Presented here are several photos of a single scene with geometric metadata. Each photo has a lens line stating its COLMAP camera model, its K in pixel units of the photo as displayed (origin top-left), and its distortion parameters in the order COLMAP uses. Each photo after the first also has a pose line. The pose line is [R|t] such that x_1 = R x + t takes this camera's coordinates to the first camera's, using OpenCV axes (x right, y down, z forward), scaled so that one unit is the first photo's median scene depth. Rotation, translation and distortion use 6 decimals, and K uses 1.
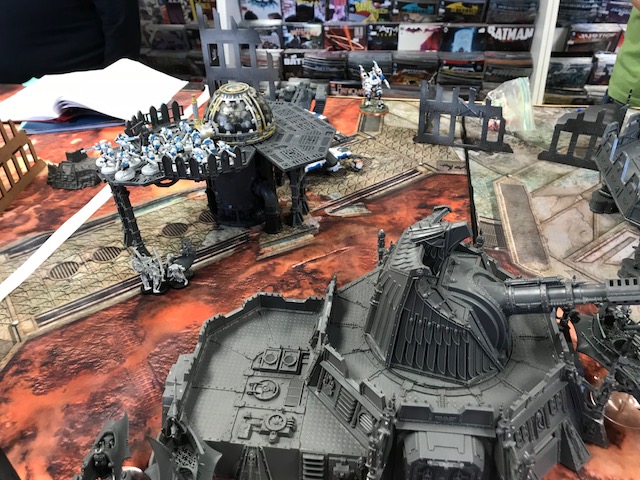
lens RADIAL K [[535.2, 0, 320.1], [0, 535.2, 239.1], [0, 0, 1]] dist [0.001896, 0.005720]
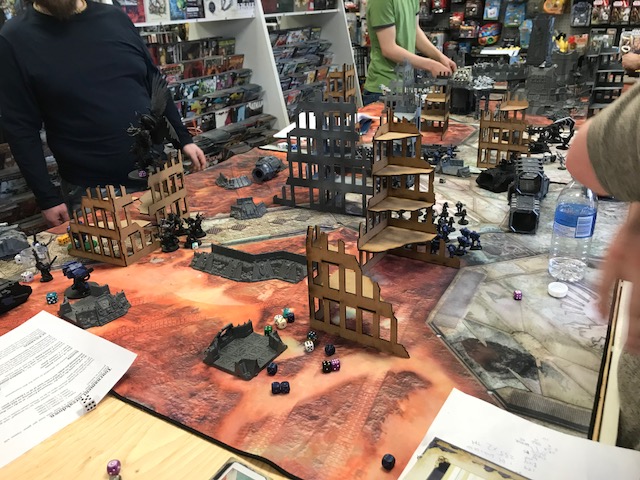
lens RADIAL K [[535.2, 0, 310.8], [0, 535.2, 244.8], [0, 0, 1]] dist [0.001896, 0.005720]
pose [[0.355664, -0.366182, 0.859892, -1.269262], [0.569286, 0.814556, 0.111411, -0.101704], [-0.741227, 0.449899, 0.498170, 0.191321]]
